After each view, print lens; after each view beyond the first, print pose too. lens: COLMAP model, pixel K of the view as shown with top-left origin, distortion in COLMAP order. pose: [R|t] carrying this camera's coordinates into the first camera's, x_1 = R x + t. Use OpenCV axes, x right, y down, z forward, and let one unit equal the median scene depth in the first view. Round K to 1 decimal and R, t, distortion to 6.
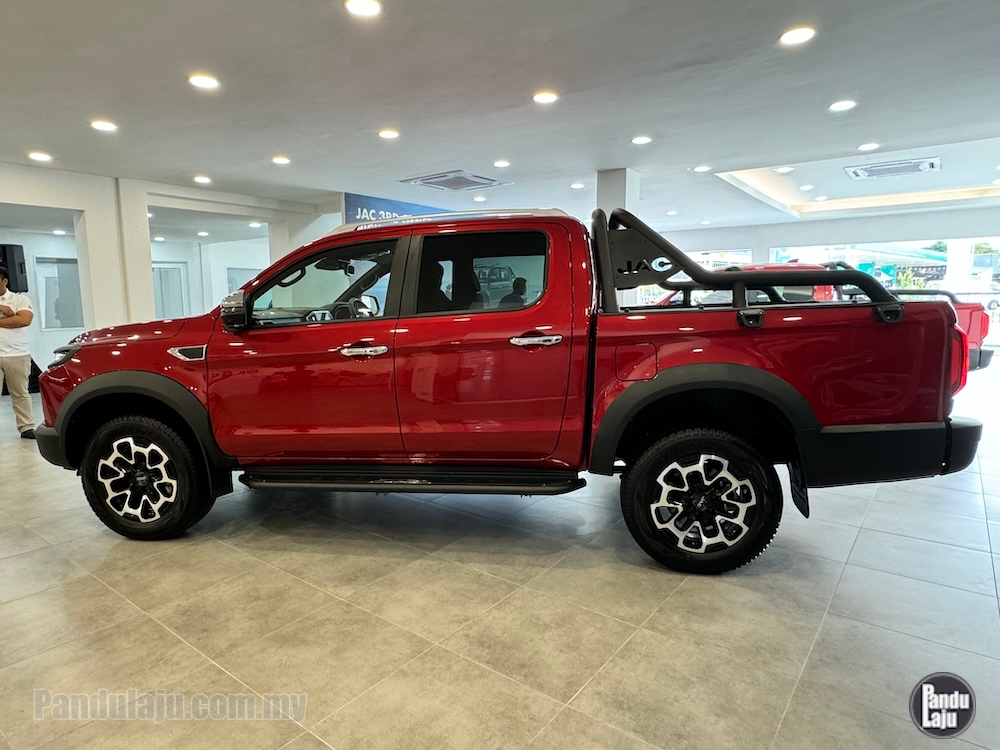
lens RADIAL K [[597.4, 0, 500.0], [0, 597.4, 375.0], [0, 0, 1]] dist [-0.001499, -0.000611]
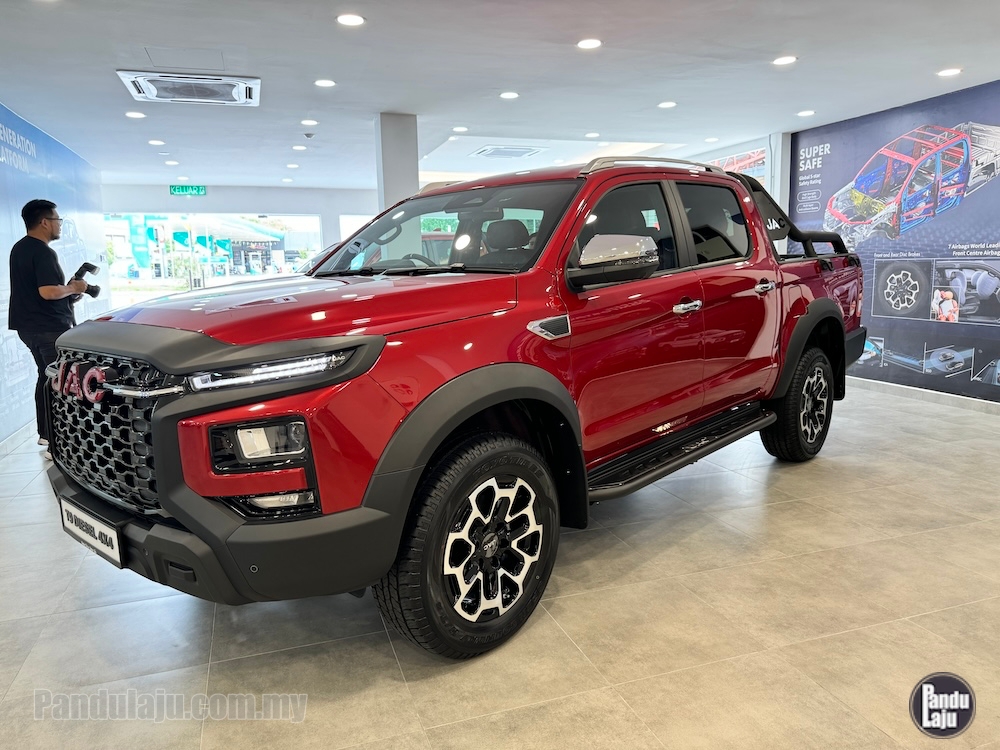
lens RADIAL K [[703.8, 0, 500.0], [0, 703.8, 375.0], [0, 0, 1]] dist [0.001842, -0.003794]
pose [[0.552630, -0.128304, 0.823492, -1.176578], [0.119074, 0.990097, 0.074353, -0.045704], [-0.824877, 0.056966, 0.562435, 0.602530]]
